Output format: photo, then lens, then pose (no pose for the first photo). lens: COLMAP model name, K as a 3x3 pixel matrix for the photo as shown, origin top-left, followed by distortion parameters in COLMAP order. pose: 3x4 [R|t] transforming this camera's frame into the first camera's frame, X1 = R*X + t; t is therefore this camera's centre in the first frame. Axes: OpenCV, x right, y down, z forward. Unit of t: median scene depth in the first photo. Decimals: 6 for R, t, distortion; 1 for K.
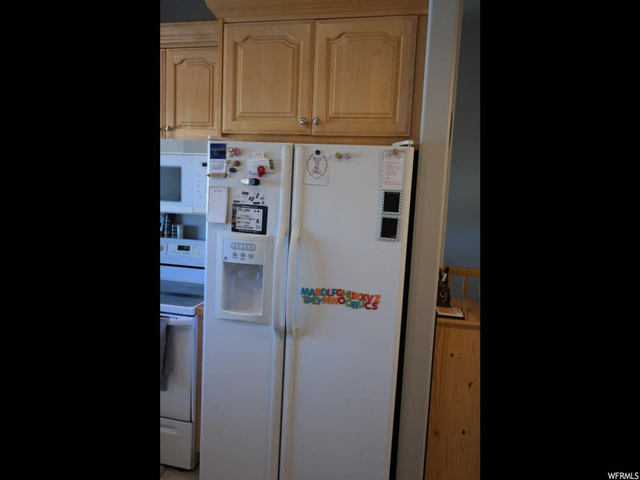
lens RADIAL K [[417.9, 0, 320.1], [0, 417.9, 240.4], [0, 0, 1]] dist [0.019439, 0.000963]
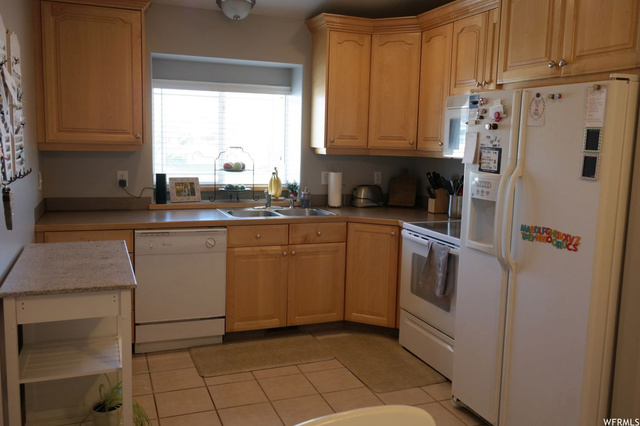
lens RADIAL K [[565.8, 0, 320.0], [0, 565.8, 213.0], [0, 0, 1]] dist [-0.014741, 0.020399]
pose [[0.557242, 0.072212, -0.827204, 0.852766], [-0.084154, 0.995993, 0.030257, 0.084401], [0.826075, 0.052752, 0.561086, -0.223406]]
